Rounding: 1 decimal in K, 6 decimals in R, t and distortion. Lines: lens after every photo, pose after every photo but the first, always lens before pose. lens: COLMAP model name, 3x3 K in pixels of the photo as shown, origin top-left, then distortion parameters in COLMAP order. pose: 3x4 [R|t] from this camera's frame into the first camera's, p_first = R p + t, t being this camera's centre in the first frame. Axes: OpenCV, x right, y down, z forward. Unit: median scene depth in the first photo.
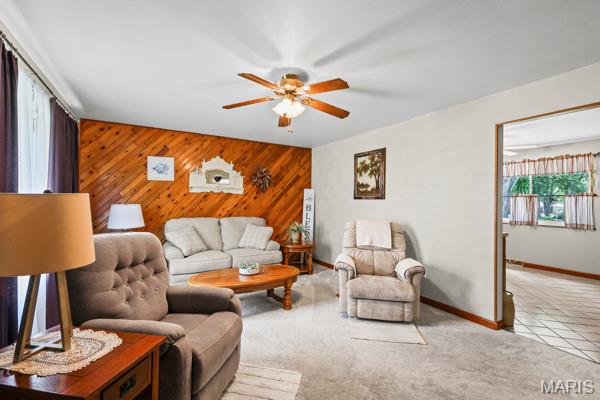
lens RADIAL K [[272.6, 0, 300.0], [0, 272.6, 200.0], [0, 0, 1]] dist [0.001567, 0.000780]
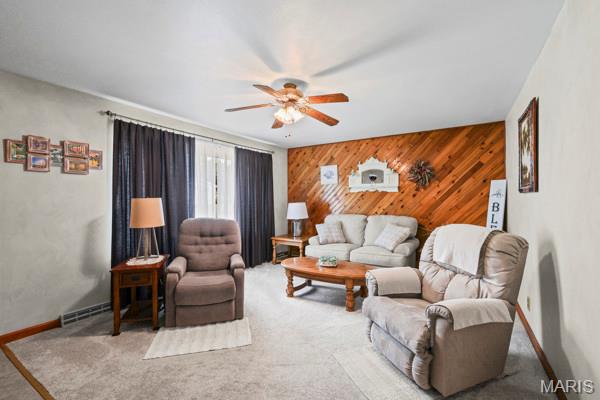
lens RADIAL K [[263.4, 0, 296.5], [0, 263.4, 200.7], [0, 0, 1]] dist [0.000450, 0.000067]
pose [[0.455195, -0.010385, -0.890331, 0.505676], [0.015137, 0.999878, -0.003924, 0.008612], [0.890263, -0.011691, 0.455297, 0.295054]]
